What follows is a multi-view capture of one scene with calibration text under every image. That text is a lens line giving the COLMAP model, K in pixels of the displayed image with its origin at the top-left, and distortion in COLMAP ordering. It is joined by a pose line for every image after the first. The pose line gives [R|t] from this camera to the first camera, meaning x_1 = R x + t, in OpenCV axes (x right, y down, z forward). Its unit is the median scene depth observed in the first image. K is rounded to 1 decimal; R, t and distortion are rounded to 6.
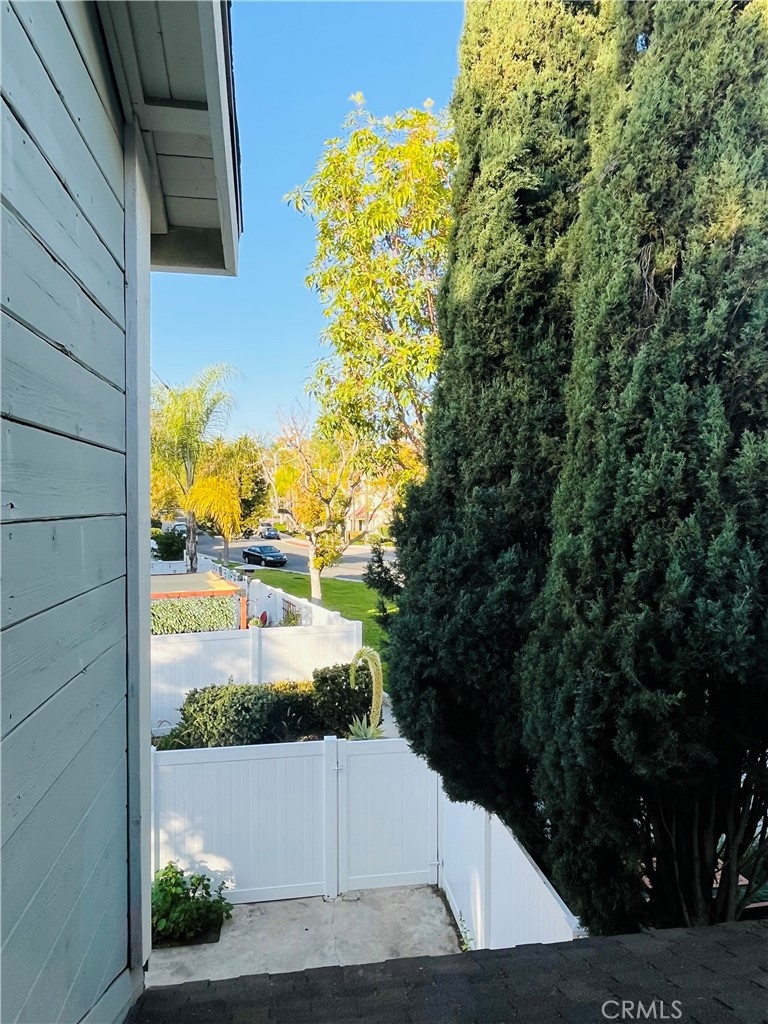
lens RADIAL K [[657.0, 0, 384.3], [0, 657.0, 509.8], [0, 0, 1]] dist [0.002514, 0.000617]
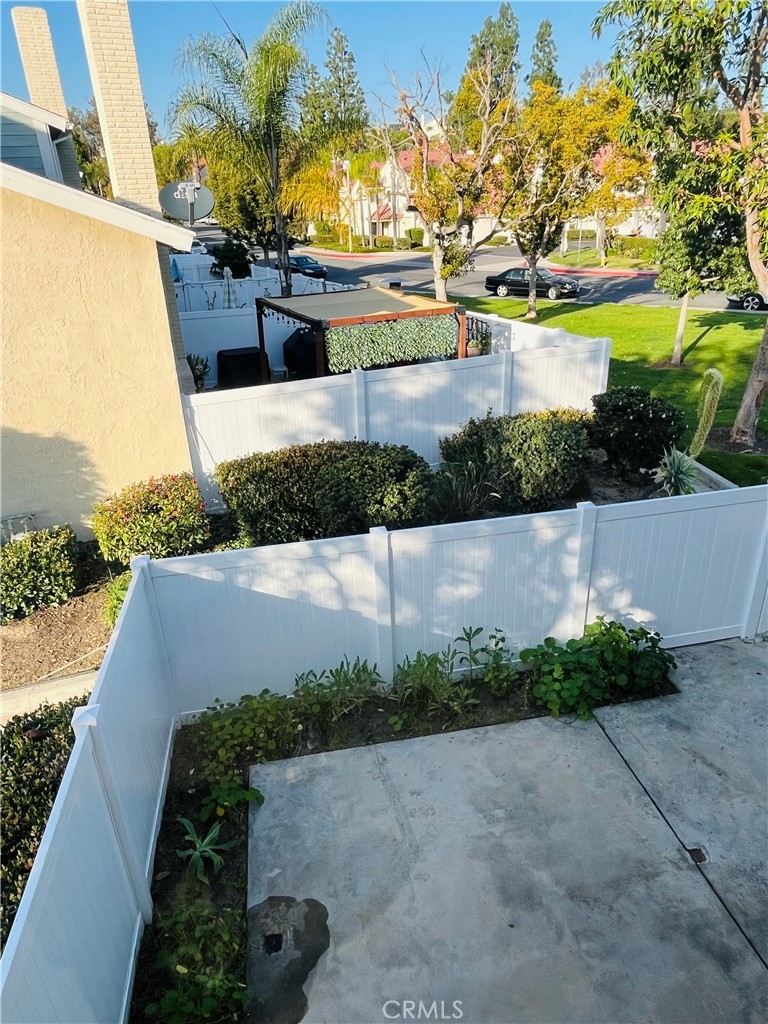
lens RADIAL K [[657.0, 0, 383.2], [0, 657.0, 511.3], [0, 0, 1]] dist [0.002514, 0.000617]
pose [[0.998831, -0.047355, 0.009747, -0.395758], [0.039048, 0.909031, 0.414895, 0.008406], [-0.028508, -0.414029, 0.909817, 0.153751]]
